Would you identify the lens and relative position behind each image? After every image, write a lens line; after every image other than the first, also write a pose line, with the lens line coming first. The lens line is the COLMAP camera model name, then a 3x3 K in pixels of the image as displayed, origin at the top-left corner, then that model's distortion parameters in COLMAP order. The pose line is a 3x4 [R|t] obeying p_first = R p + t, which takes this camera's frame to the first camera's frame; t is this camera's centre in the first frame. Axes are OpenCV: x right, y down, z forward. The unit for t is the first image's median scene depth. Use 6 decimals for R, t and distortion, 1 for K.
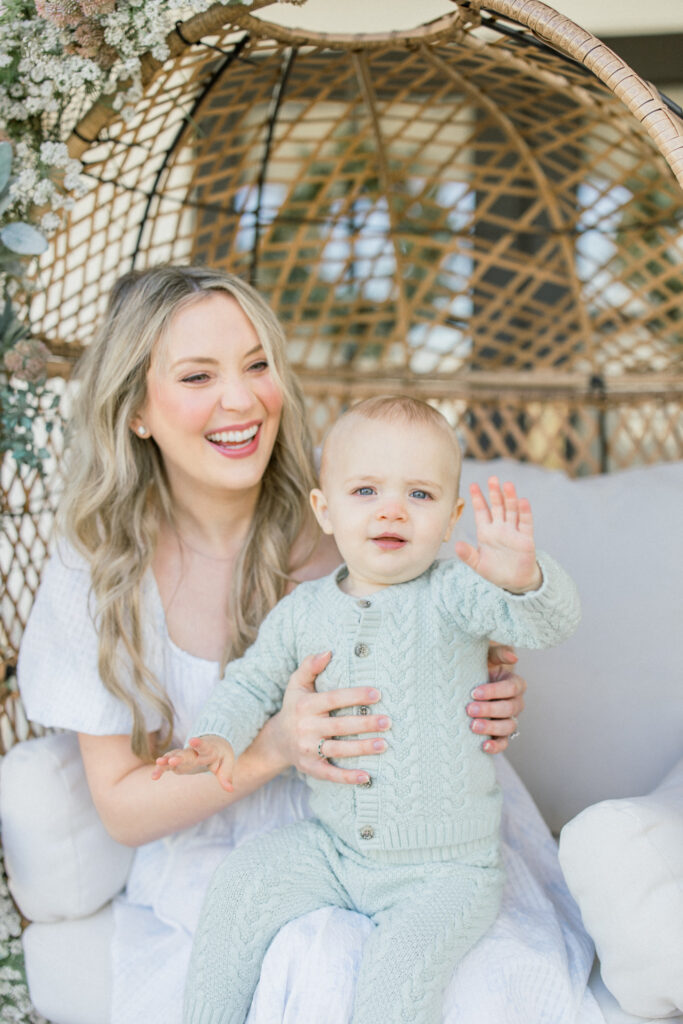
lens RADIAL K [[1599.7, 0, 337.8], [0, 1599.7, 550.0], [0, 0, 1]] dist [0.026546, 0.128269]
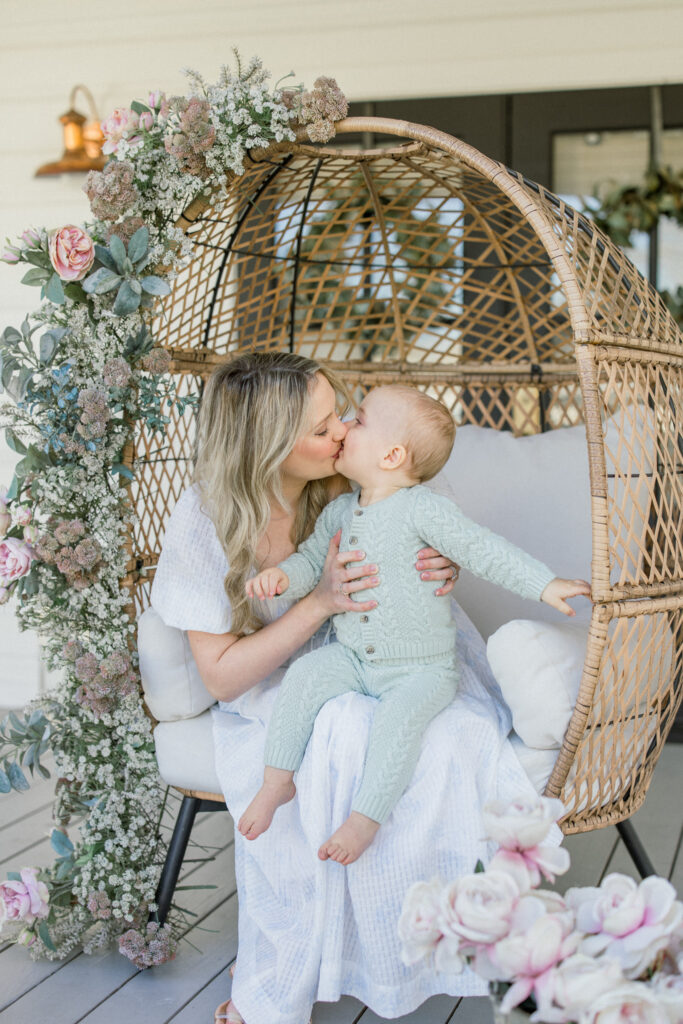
lens RADIAL K [[1682.4, 0, 341.5], [0, 1682.4, 512.0], [0, 0, 1]] dist [0.203932, 0.094869]
pose [[0.999799, -0.012863, -0.015371, 0.013056], [0.012510, 0.999661, -0.022834, 0.065383], [0.015660, 0.022637, 0.999621, -0.608048]]
